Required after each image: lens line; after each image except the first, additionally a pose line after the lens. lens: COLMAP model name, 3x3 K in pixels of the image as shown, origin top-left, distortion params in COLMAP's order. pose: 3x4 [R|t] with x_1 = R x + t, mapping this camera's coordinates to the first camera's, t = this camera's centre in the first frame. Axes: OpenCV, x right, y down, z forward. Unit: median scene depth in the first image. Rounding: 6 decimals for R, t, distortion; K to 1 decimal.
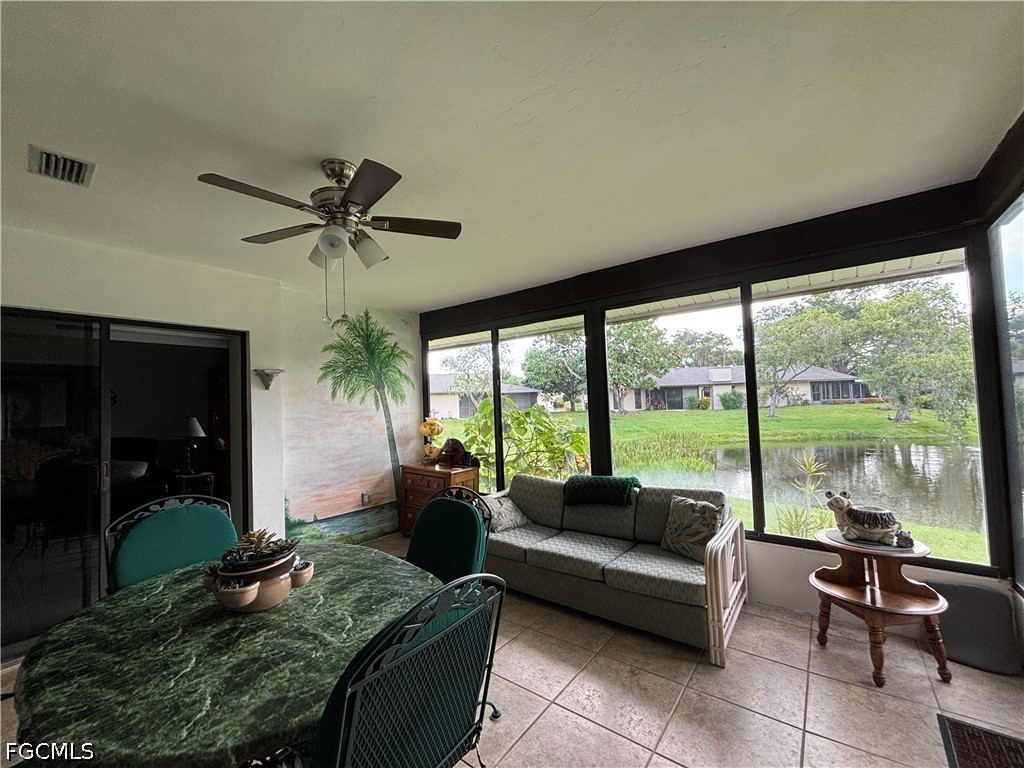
lens RADIAL K [[420.8, 0, 507.6], [0, 420.8, 383.9], [0, 0, 1]] dist [-0.003675, 0.000080]
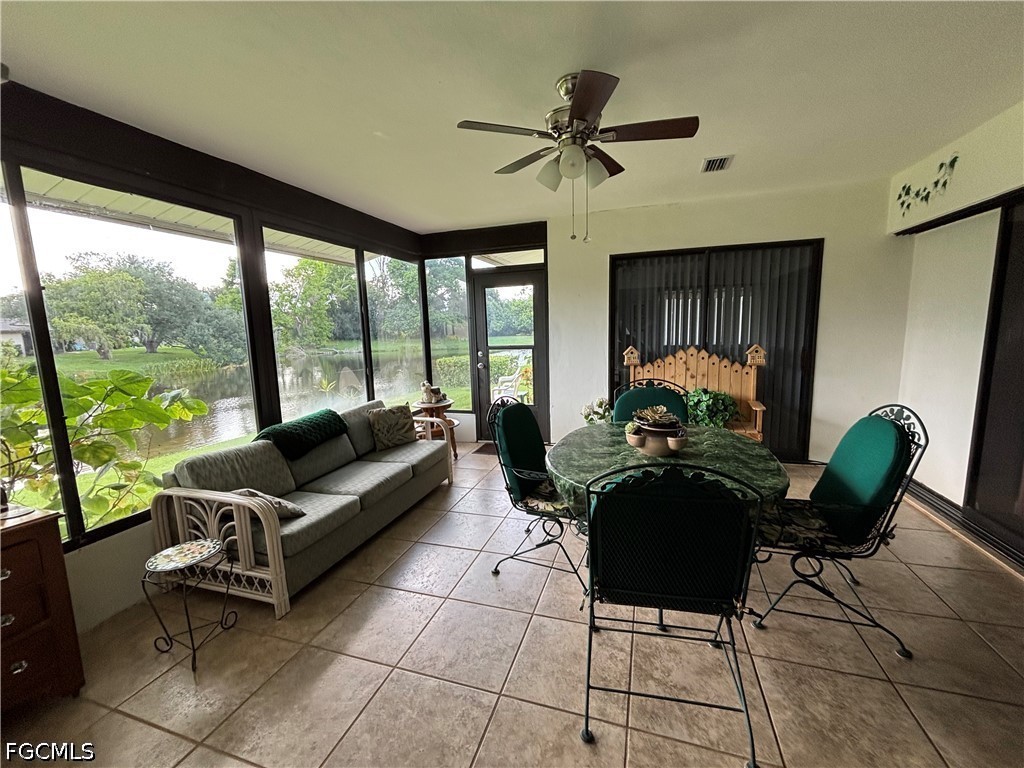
lens RADIAL K [[420.8, 0, 506.1], [0, 420.8, 380.8], [0, 0, 1]] dist [-0.003675, 0.000080]
pose [[-0.328321, -0.079094, 0.941249, -1.226346], [0.009487, 0.996162, 0.087018, 0.091145], [-0.944518, 0.037499, -0.326311, 1.351888]]
